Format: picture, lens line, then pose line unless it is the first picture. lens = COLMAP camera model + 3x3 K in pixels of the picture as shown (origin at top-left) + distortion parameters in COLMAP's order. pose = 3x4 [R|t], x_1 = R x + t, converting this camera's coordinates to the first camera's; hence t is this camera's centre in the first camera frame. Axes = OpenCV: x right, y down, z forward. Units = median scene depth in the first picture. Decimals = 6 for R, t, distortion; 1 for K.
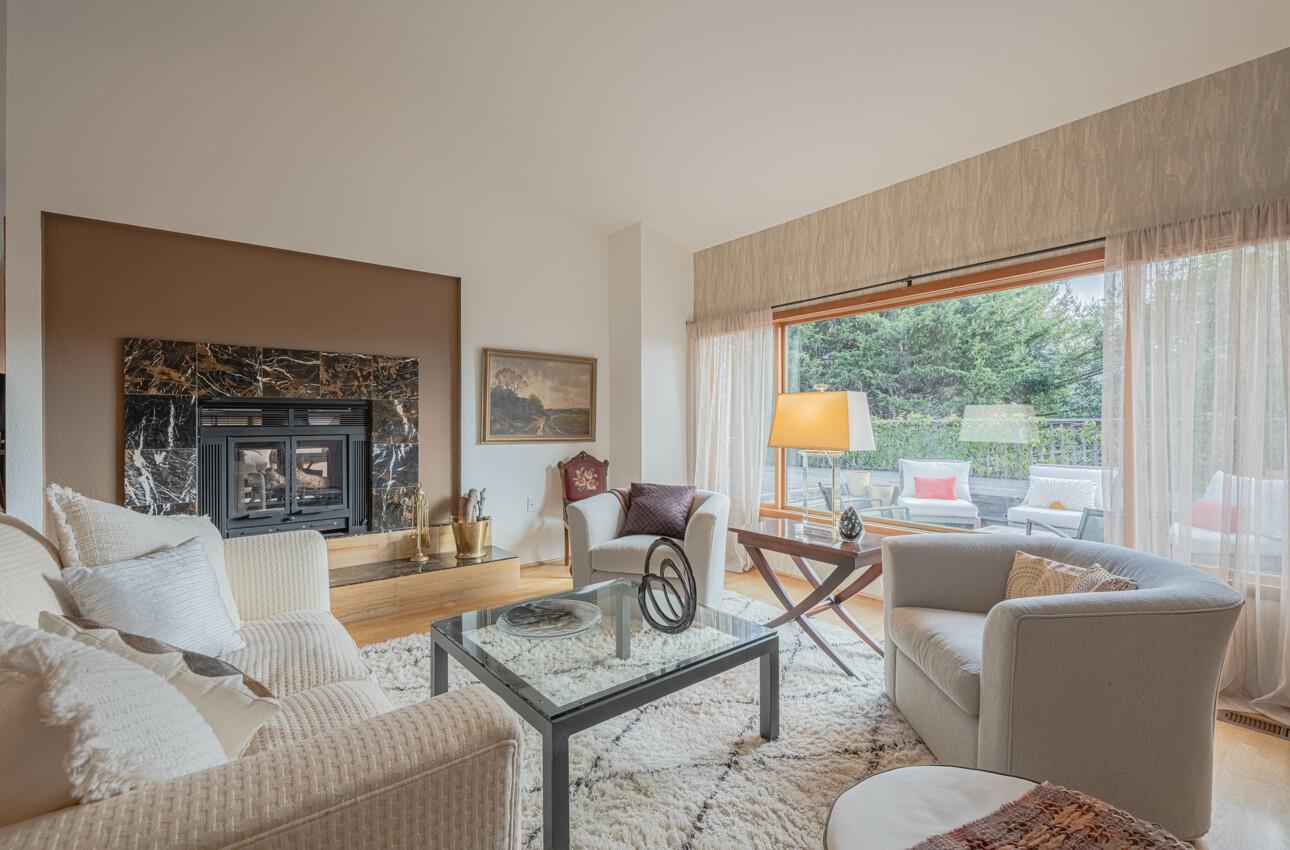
lens RADIAL K [[558.6, 0, 643.5], [0, 558.6, 427.2], [0, 0, 1]] dist [0.003521, 0.000109]
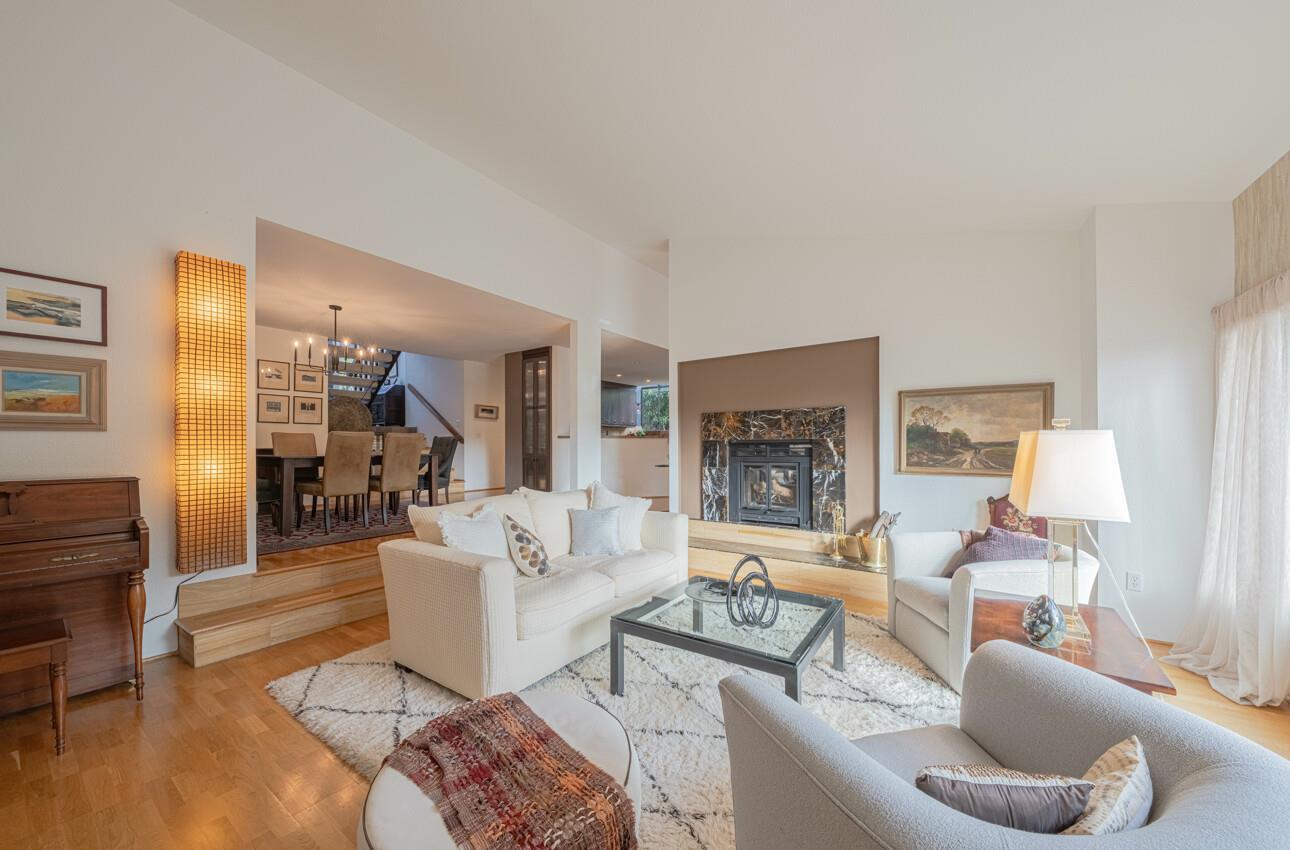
lens RADIAL K [[473.4, 0, 640.4], [0, 473.4, 444.1], [0, 0, 1]] dist [-0.000587, -0.000130]
pose [[0.271737, -0.005987, -0.962353, 0.552449], [-0.004757, 0.999960, -0.007564, -0.023375], [0.962360, 0.006634, 0.271697, 0.231518]]
